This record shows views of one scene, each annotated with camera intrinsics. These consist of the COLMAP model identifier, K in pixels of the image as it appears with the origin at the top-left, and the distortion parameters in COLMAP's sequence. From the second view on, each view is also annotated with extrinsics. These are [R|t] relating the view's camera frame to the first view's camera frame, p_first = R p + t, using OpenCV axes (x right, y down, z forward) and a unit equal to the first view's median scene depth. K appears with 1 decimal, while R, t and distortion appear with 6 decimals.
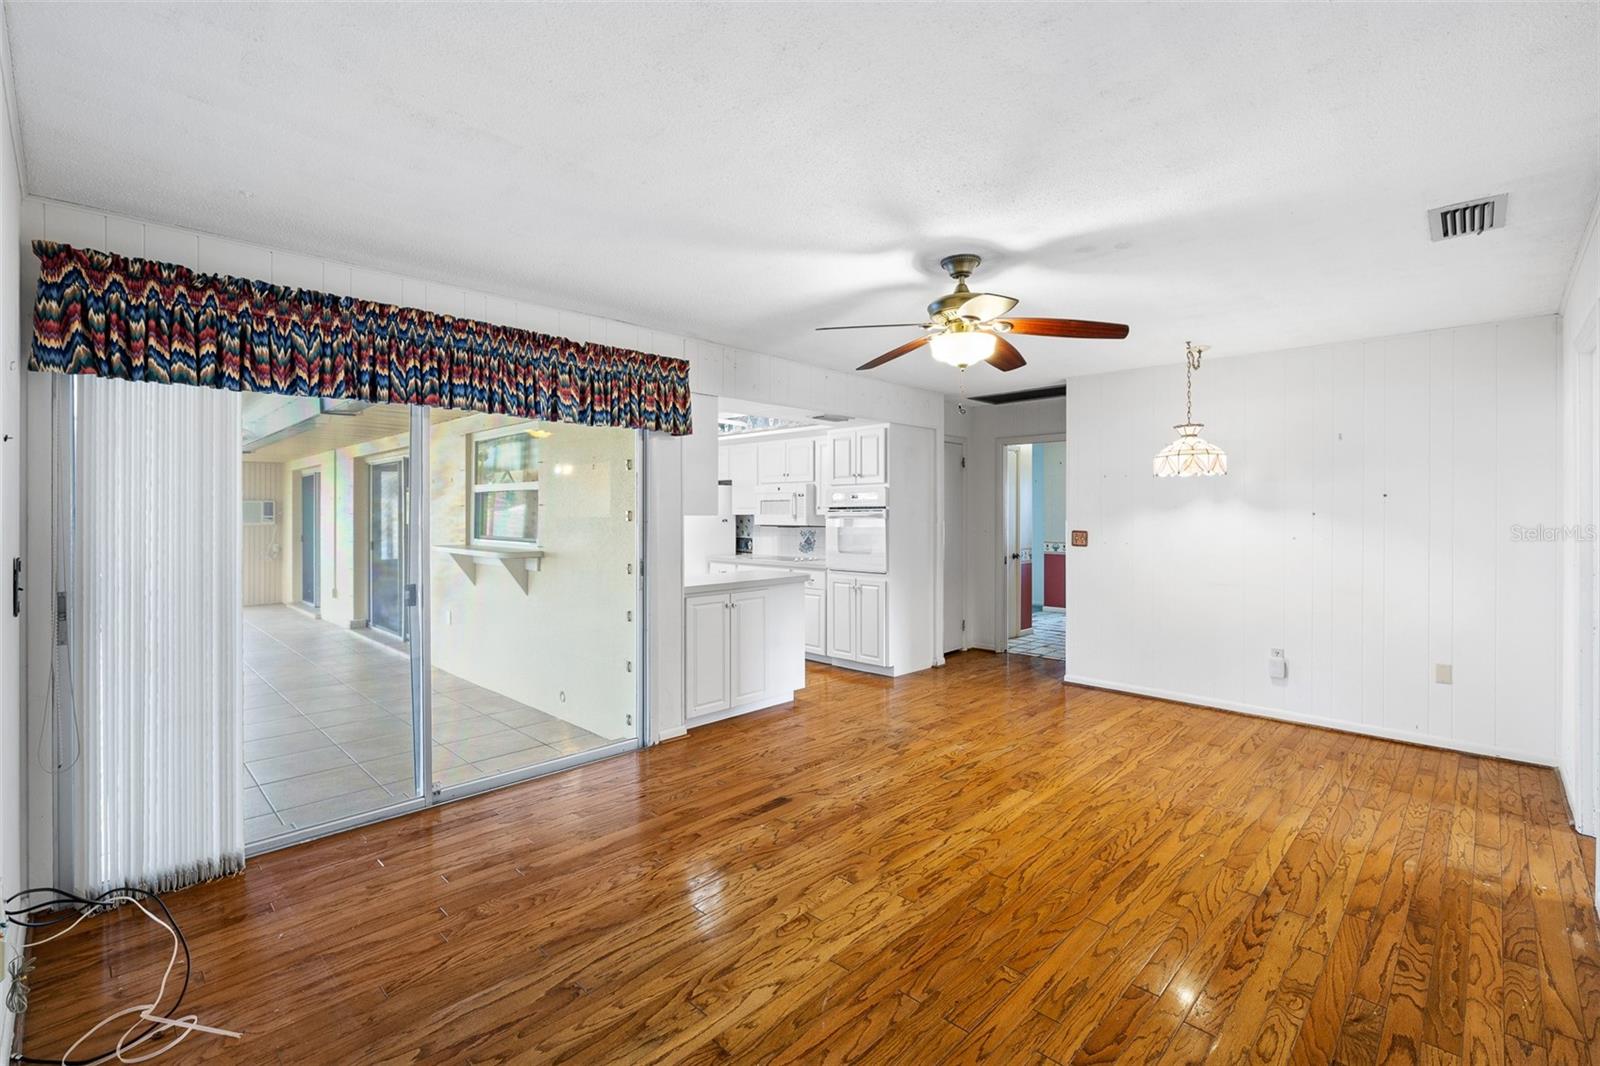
lens RADIAL K [[707.2, 0, 802.1], [0, 707.2, 517.3], [0, 0, 1]] dist [-0.010086, 0.002237]
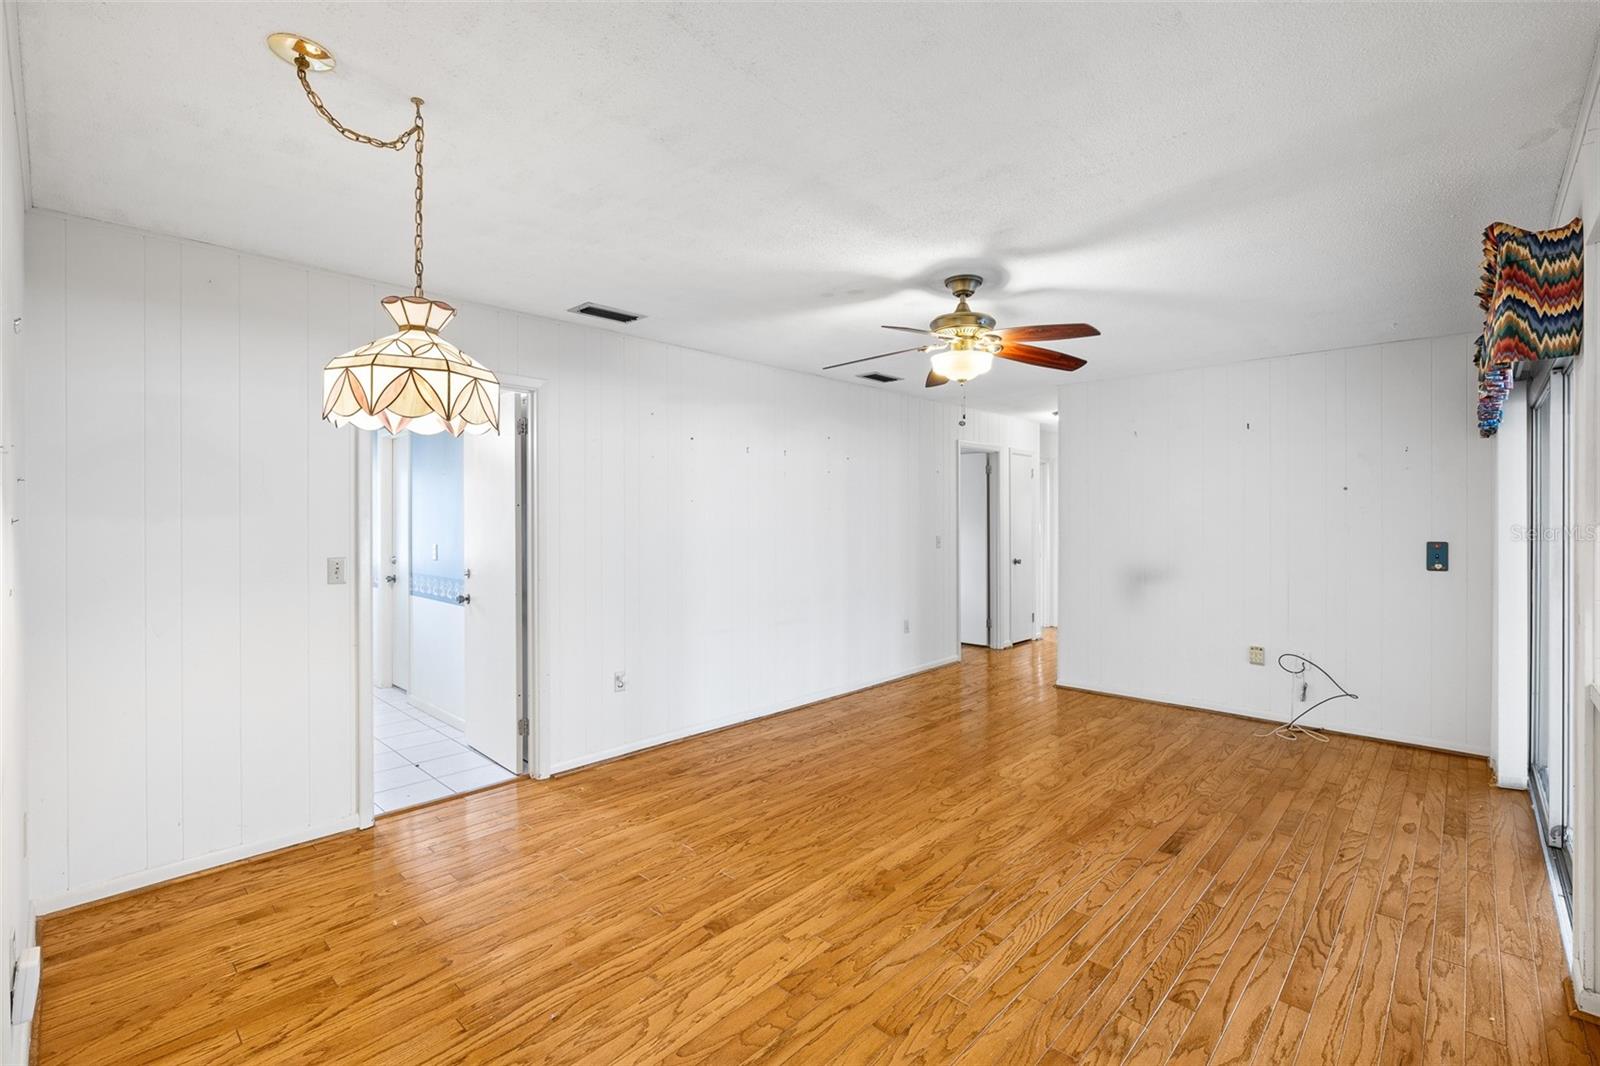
lens RADIAL K [[707.2, 0, 799.9], [0, 707.2, 518.7], [0, 0, 1]] dist [-0.010086, 0.002237]
pose [[-0.999946, 0.001731, -0.010289, 0.433474], [0.001703, 0.999995, 0.002794, -0.009923], [0.010293, 0.002776, -0.999943, 1.853709]]
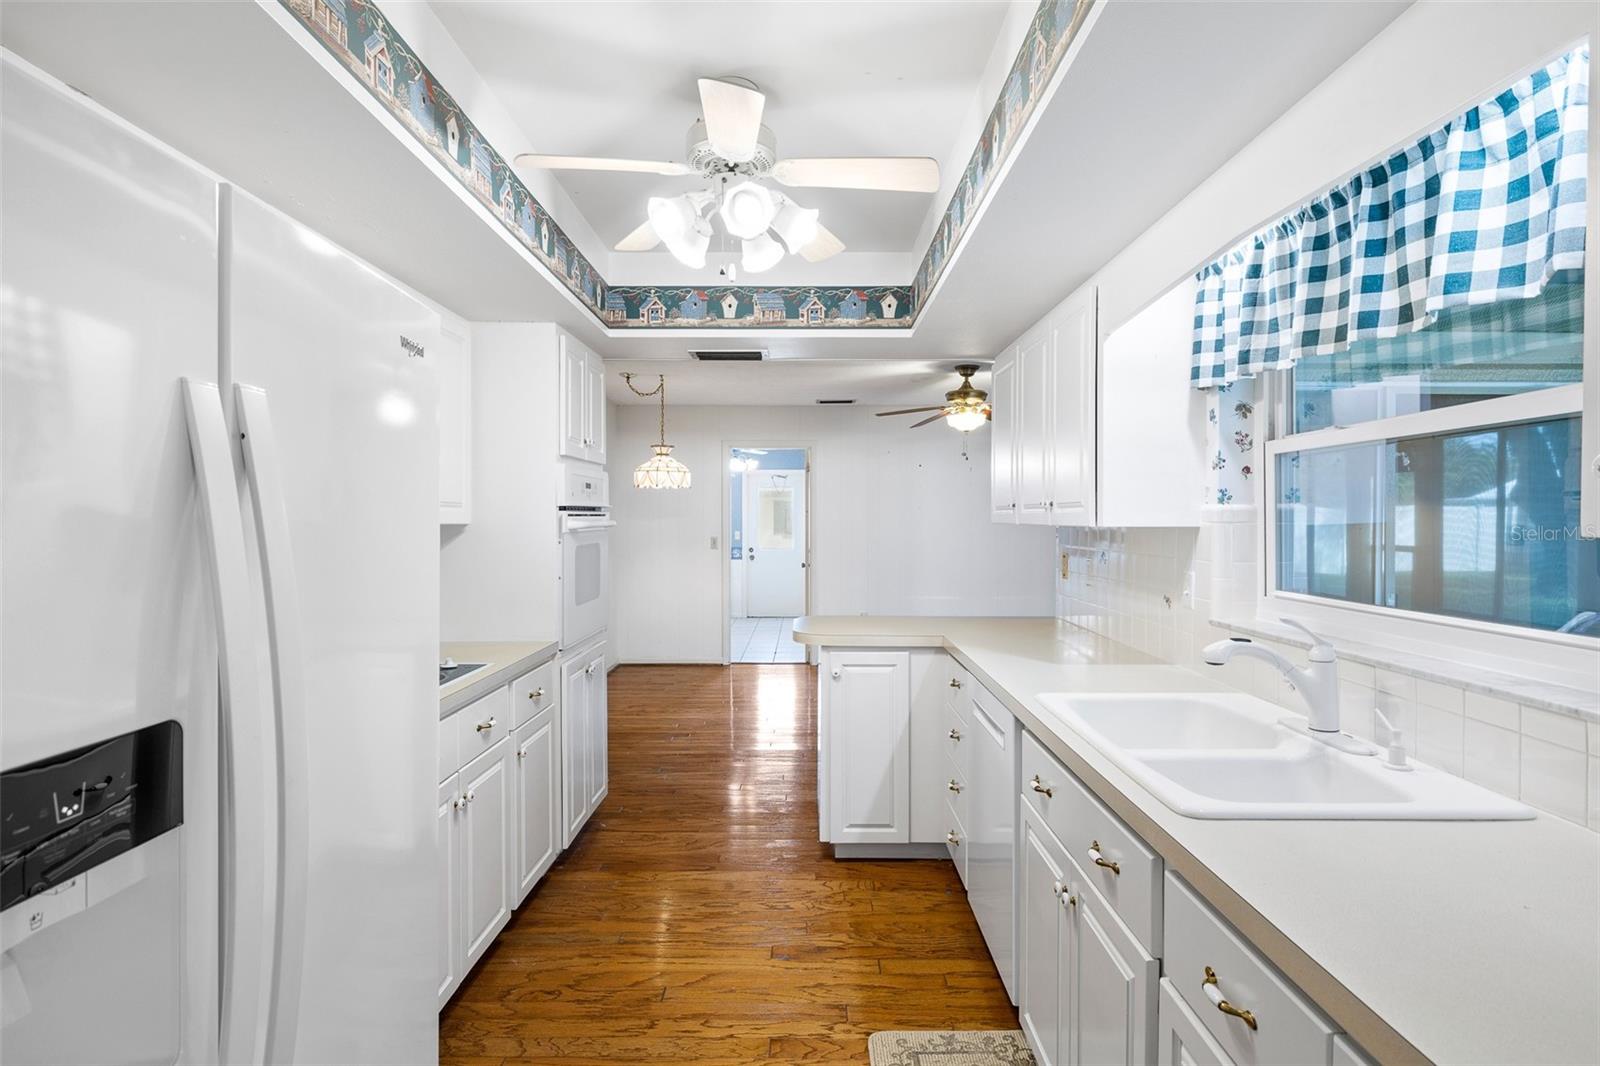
lens RADIAL K [[804.1, 0, 798.1], [0, 804.1, 522.5], [0, 0, 1]] dist [-0.004140, -0.000180]
pose [[-0.689949, -0.002265, 0.723855, -0.788738], [0.003853, 0.999969, 0.006801, -0.013406], [-0.723848, 0.007482, -0.689919, 2.331410]]
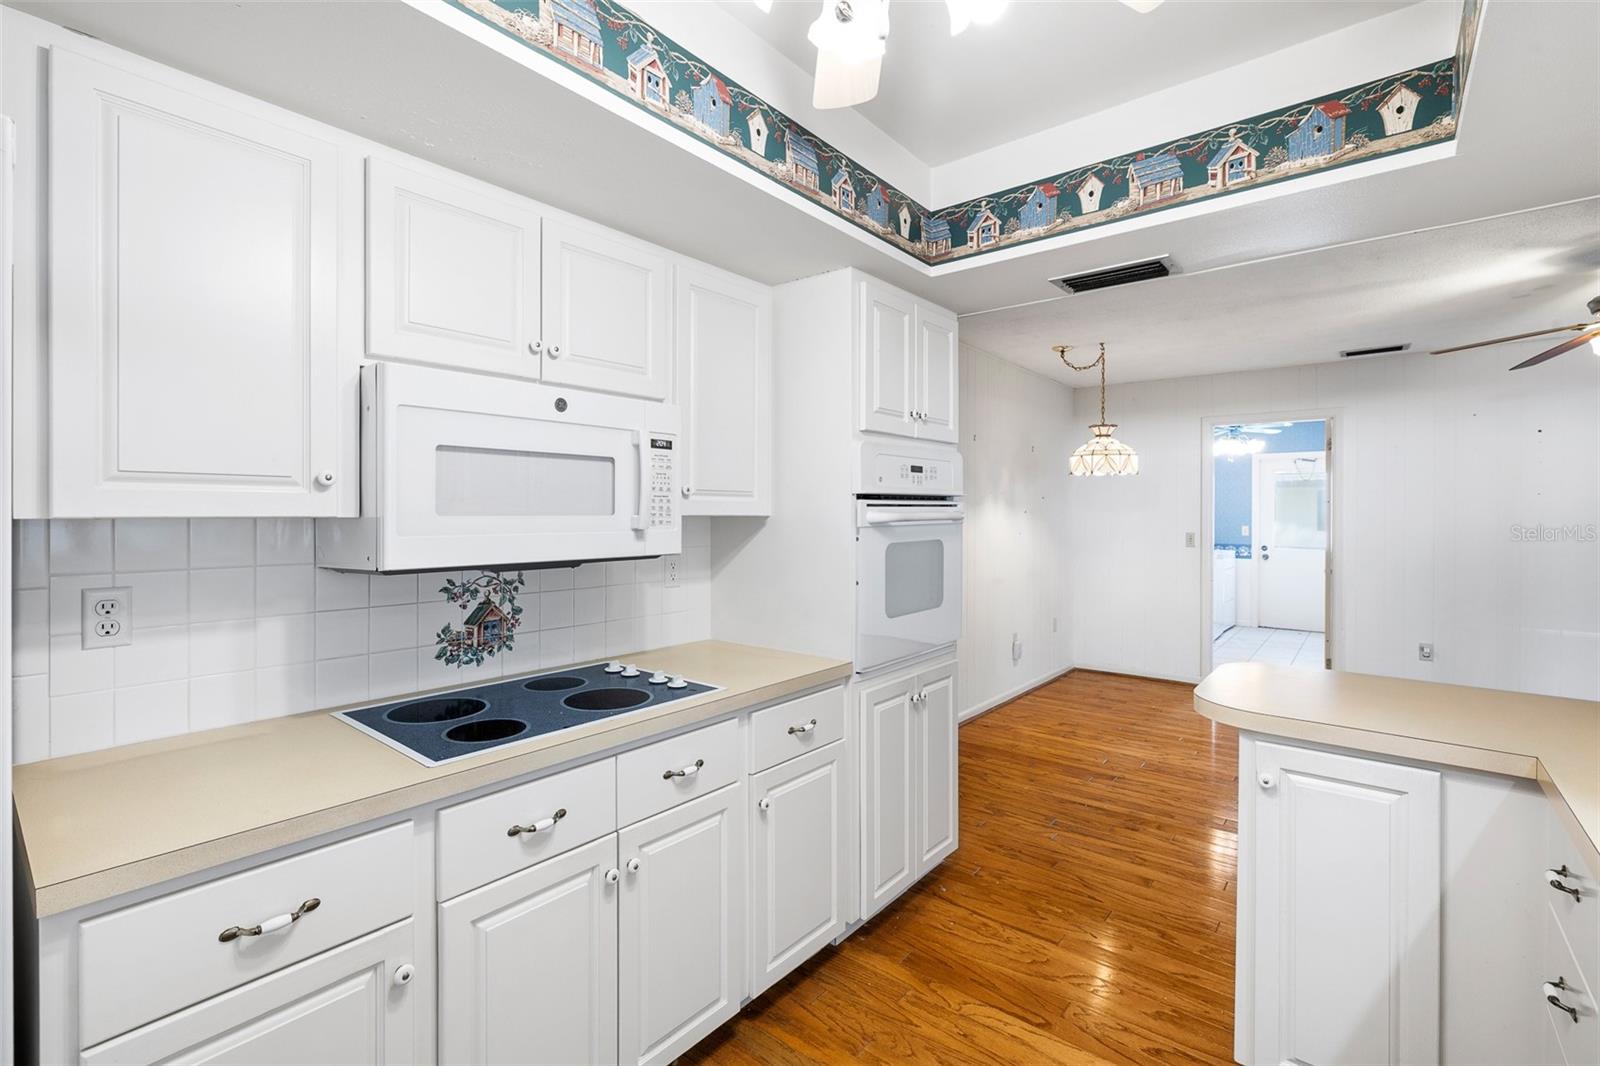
lens RADIAL K [[707.2, 0, 796.4], [0, 707.2, 513.7], [0, 0, 1]] dist [-0.010086, 0.002237]
pose [[-0.078647, -0.002258, 0.996900, -0.578355], [0.003509, 0.999991, 0.002542, -0.010472], [-0.996896, 0.003698, -0.078638, 1.998155]]
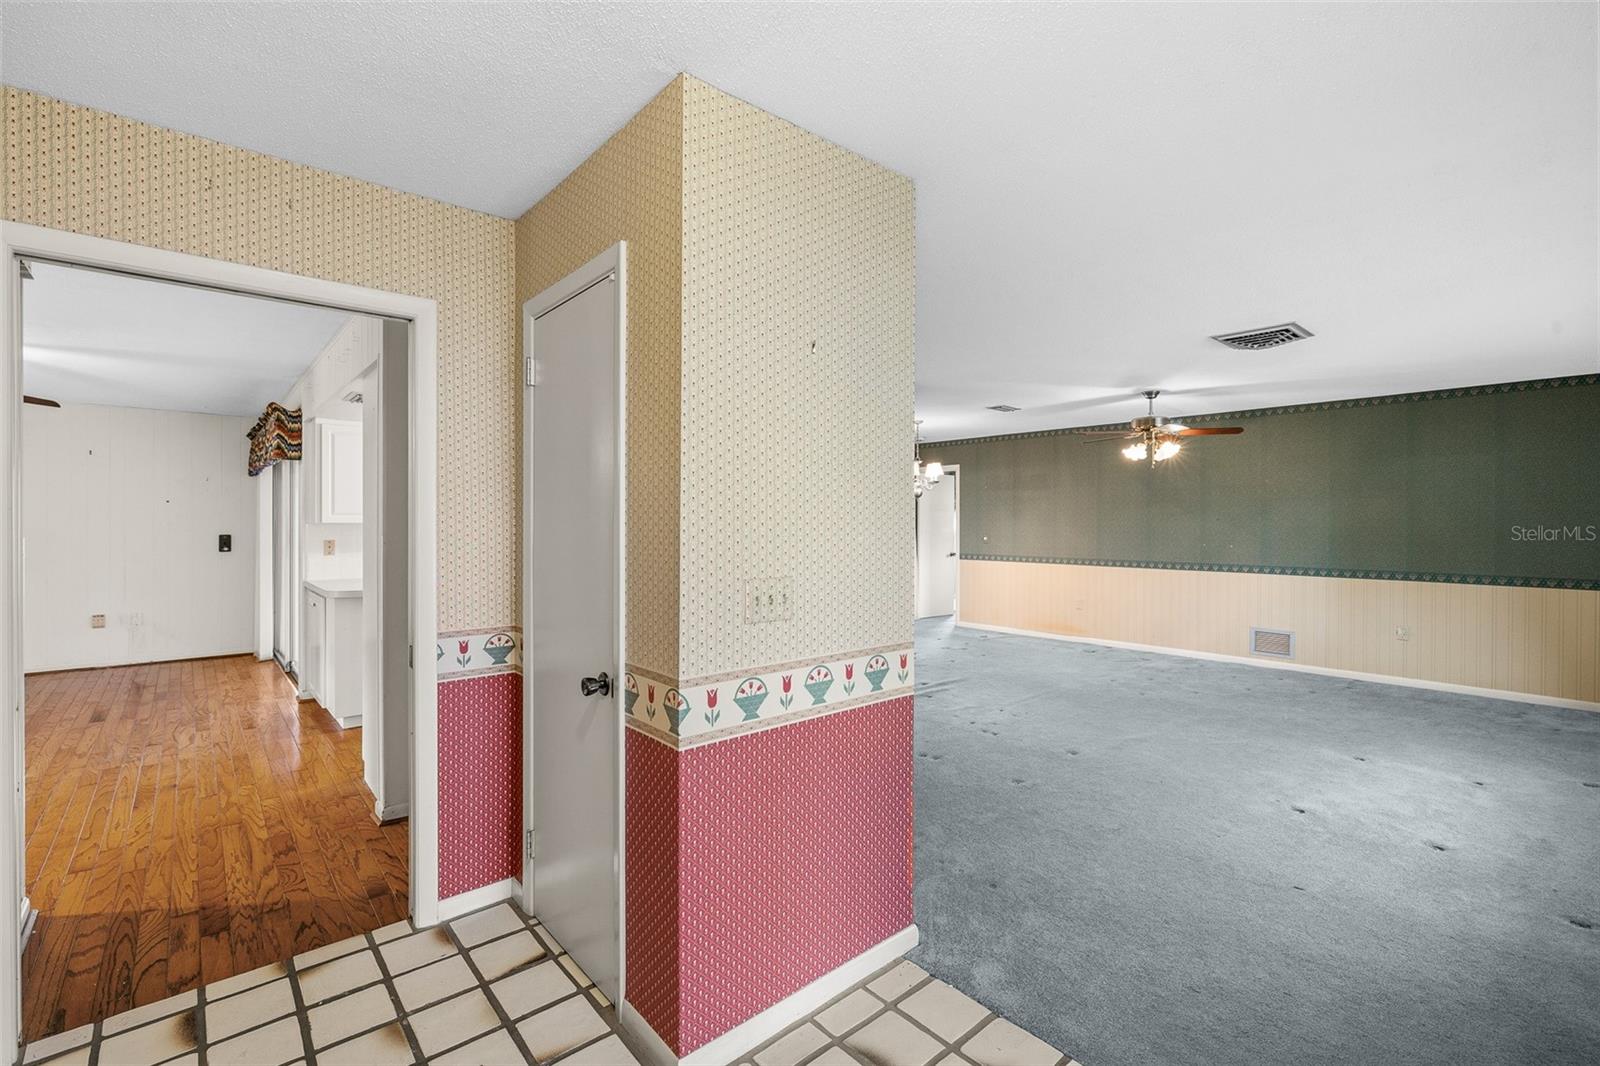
lens RADIAL K [[707.2, 0, 804.0], [0, 707.2, 530.1], [0, 0, 1]] dist [-0.010086, 0.002237]
pose [[-0.079864, 0.008058, -0.996773, 1.277007], [-0.007462, 0.999934, 0.008681, -0.009201], [0.996778, 0.008131, -0.079799, 2.540379]]
